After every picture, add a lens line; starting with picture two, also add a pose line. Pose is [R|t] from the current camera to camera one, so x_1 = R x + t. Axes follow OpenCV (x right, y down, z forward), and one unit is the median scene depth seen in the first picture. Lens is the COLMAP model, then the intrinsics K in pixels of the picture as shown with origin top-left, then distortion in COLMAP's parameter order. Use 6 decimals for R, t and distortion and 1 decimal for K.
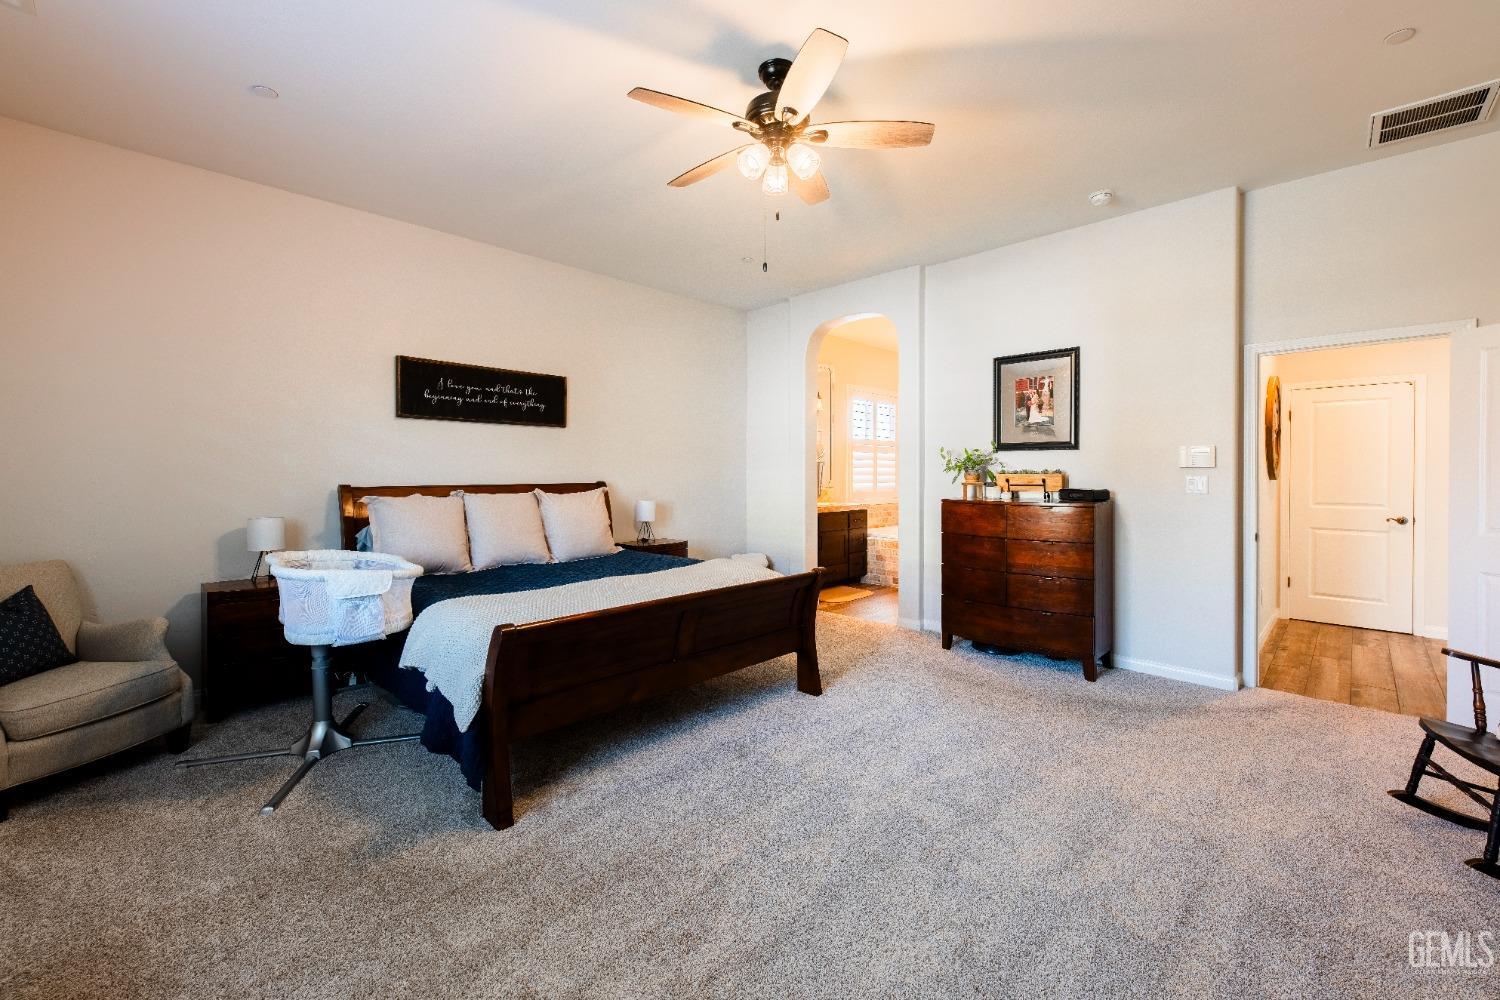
lens RADIAL K [[619.8, 0, 757.6], [0, 619.8, 503.2], [0, 0, 1]] dist [0.008512, -0.002251]
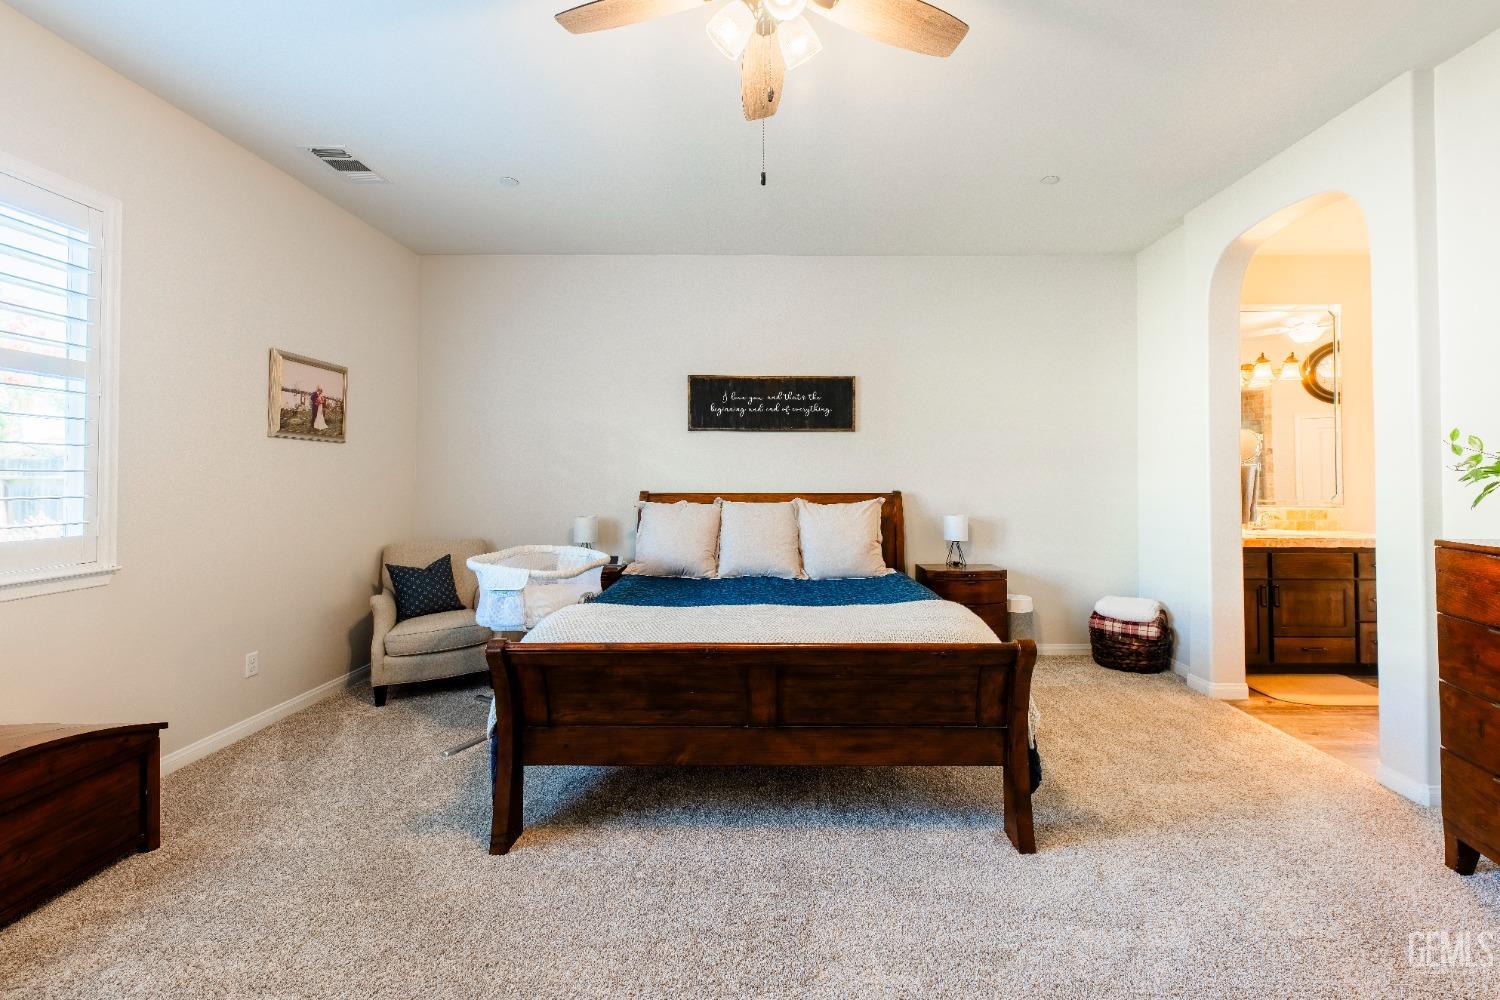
lens RADIAL K [[619.8, 0, 772.7], [0, 619.8, 484.7], [0, 0, 1]] dist [0.008512, -0.002251]
pose [[0.691201, 0.007308, -0.722626, 0.297360], [-0.037006, 0.998995, -0.025294, -0.018304], [0.721715, 0.044225, 0.690776, 0.321154]]
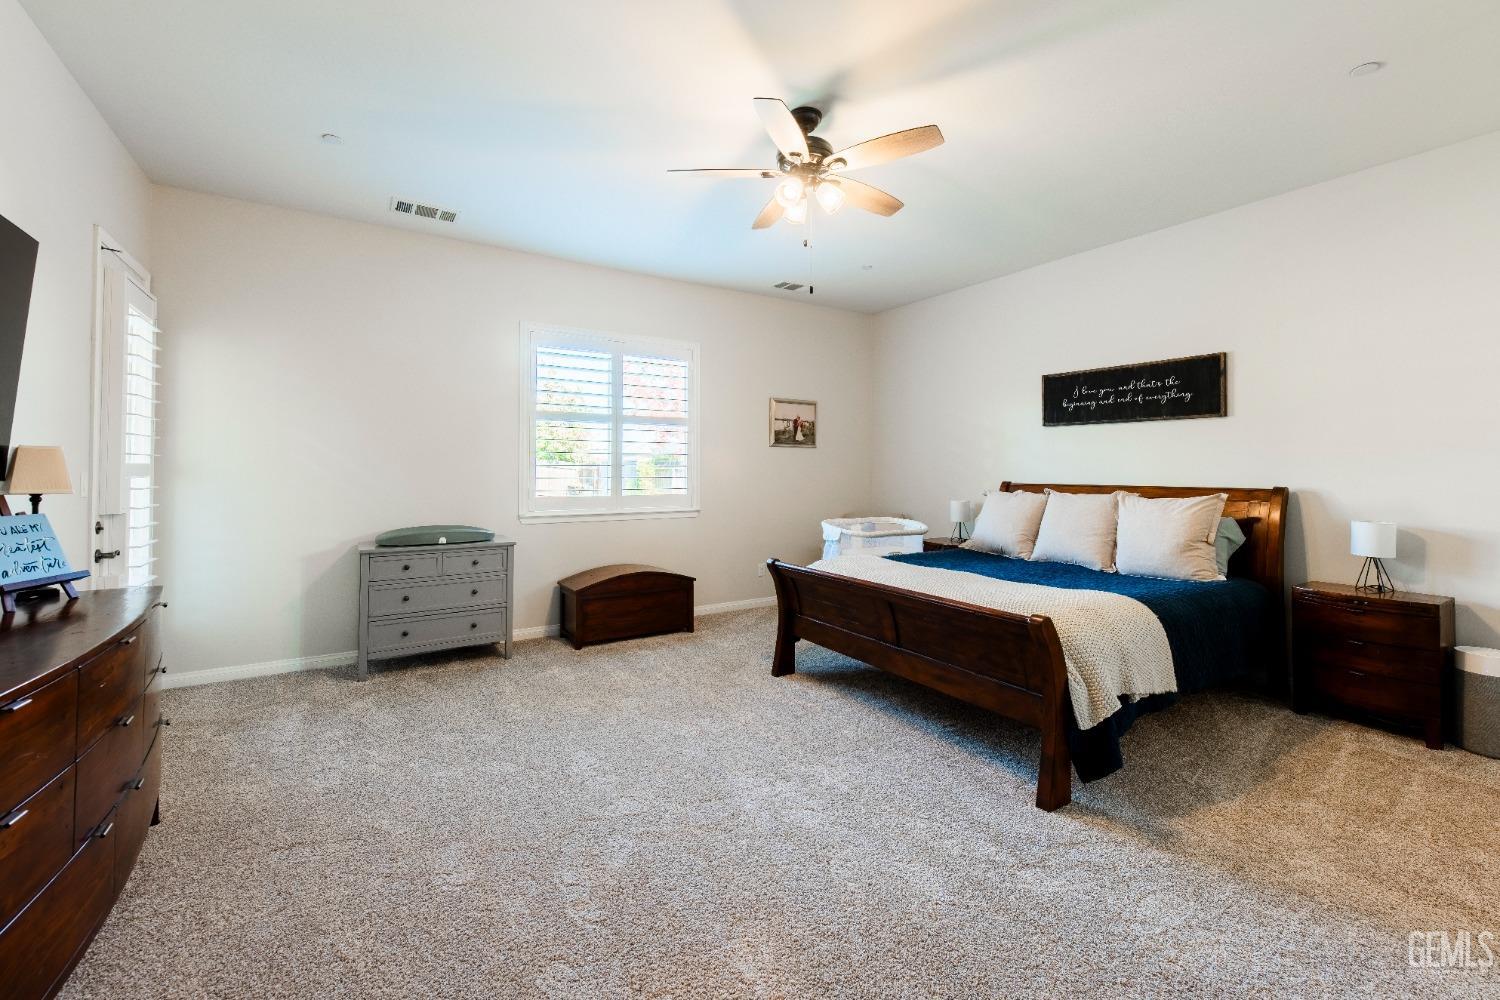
lens RADIAL K [[619.8, 0, 761.4], [0, 619.8, 488.3], [0, 0, 1]] dist [0.008512, -0.002251]
pose [[-0.224347, 0.029778, -0.974054, 0.660740], [-0.053763, 0.997633, 0.042882, -0.037763], [0.973025, 0.061988, -0.222215, 0.682789]]
